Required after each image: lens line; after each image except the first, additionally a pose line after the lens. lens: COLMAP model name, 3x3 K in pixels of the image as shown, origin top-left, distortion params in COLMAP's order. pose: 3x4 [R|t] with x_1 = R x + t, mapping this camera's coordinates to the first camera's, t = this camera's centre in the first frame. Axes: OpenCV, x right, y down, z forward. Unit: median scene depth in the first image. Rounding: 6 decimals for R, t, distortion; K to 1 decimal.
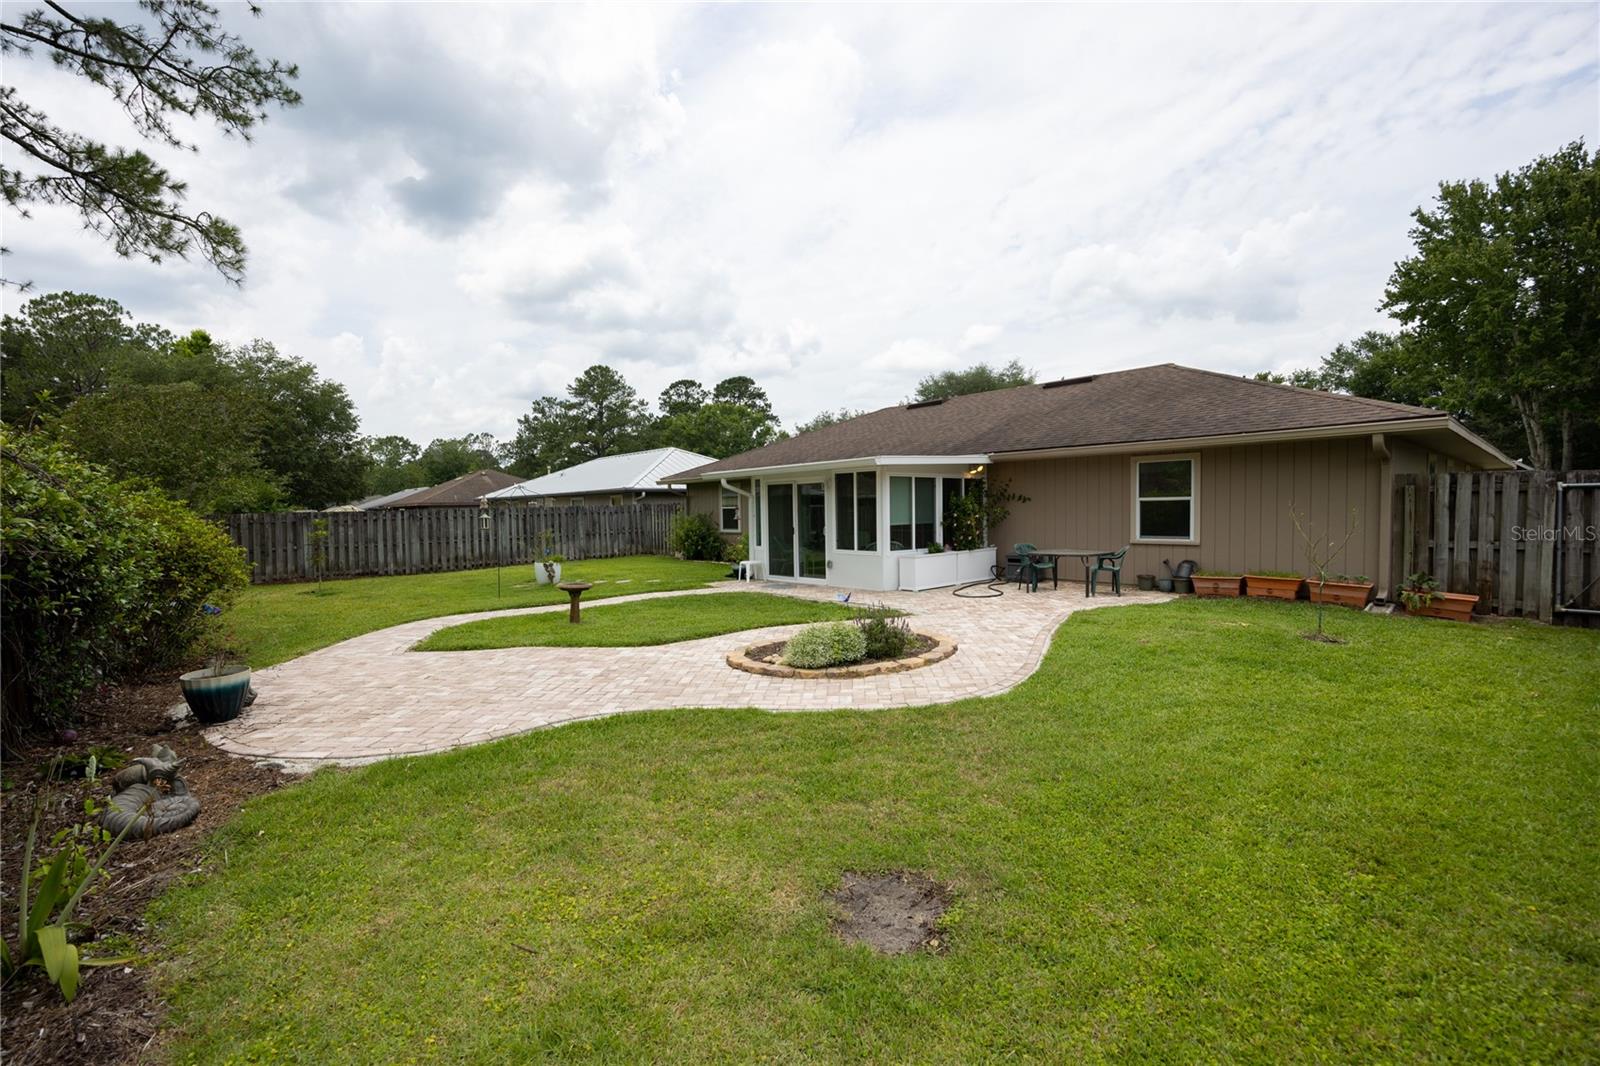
lens RADIAL K [[707.8, 0, 800.0], [0, 707.8, 533.0], [0, 0, 1]] dist [-0.002223, -0.000762]
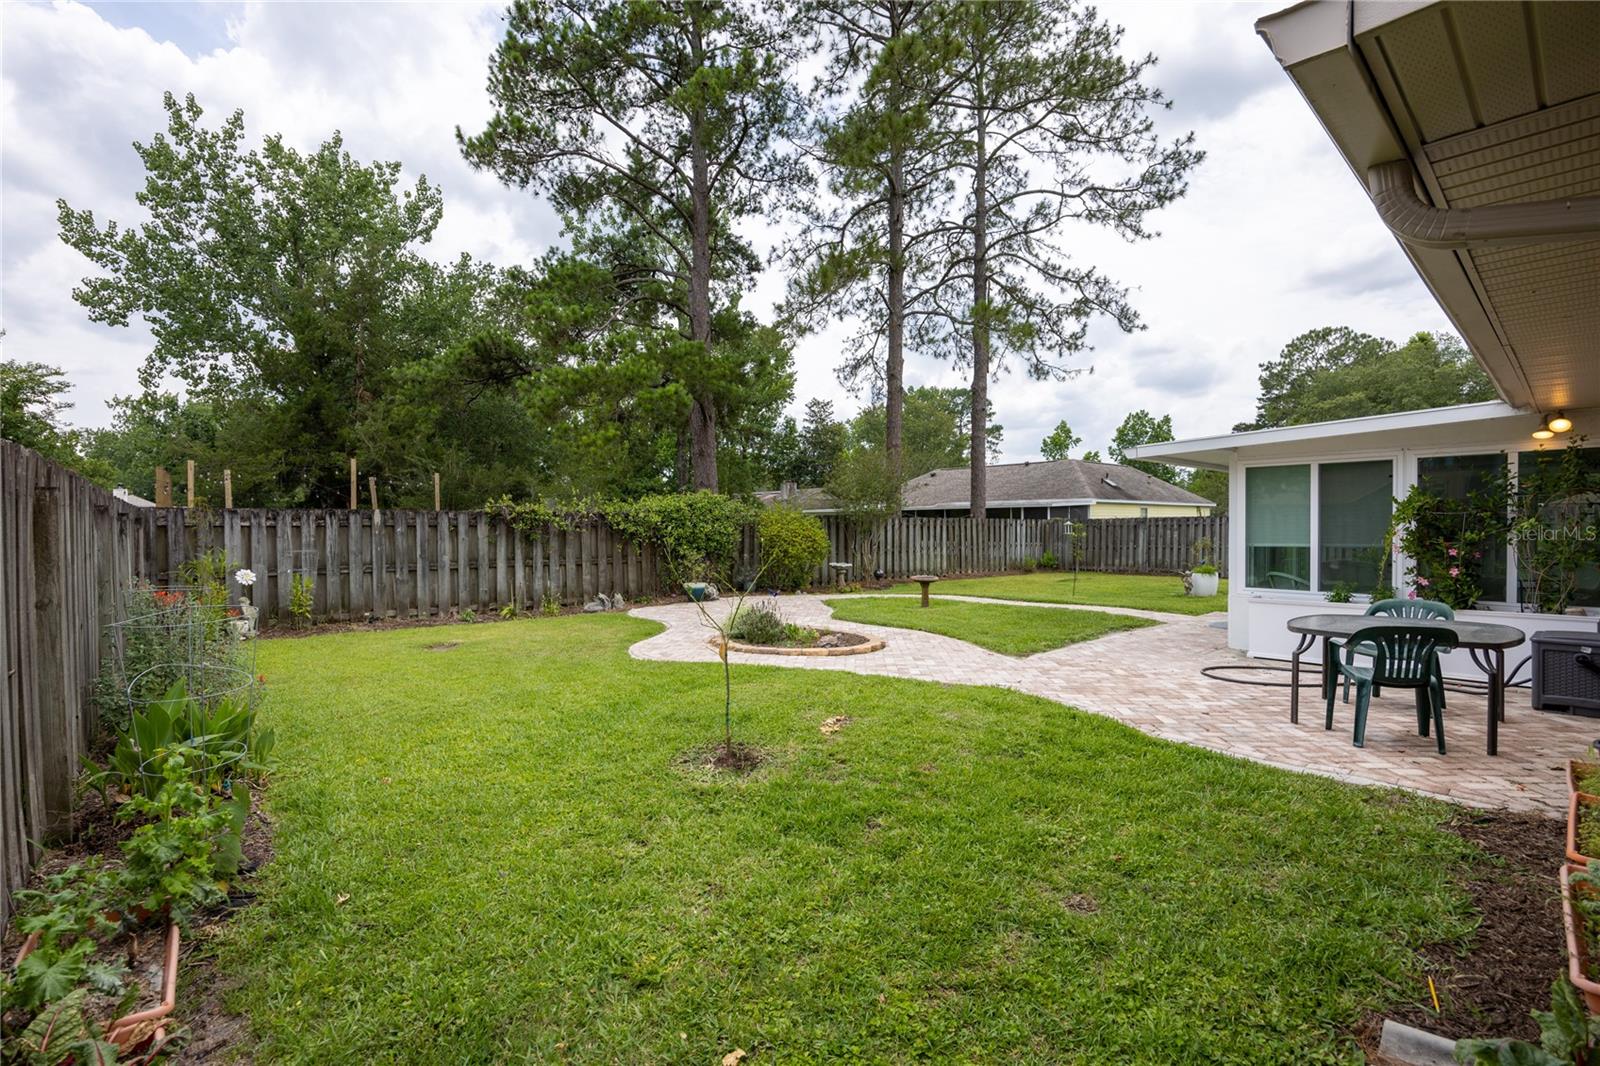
lens RADIAL K [[701.0, 0, 800.0], [0, 701.0, 533.0], [0, 0, 1]] dist [0.000946, 0.000092]
pose [[0.012238, 0.028590, -0.999516, 0.490824], [-0.030583, 0.999134, 0.028204, -0.018437], [0.999457, 0.030223, 0.013102, 0.397231]]
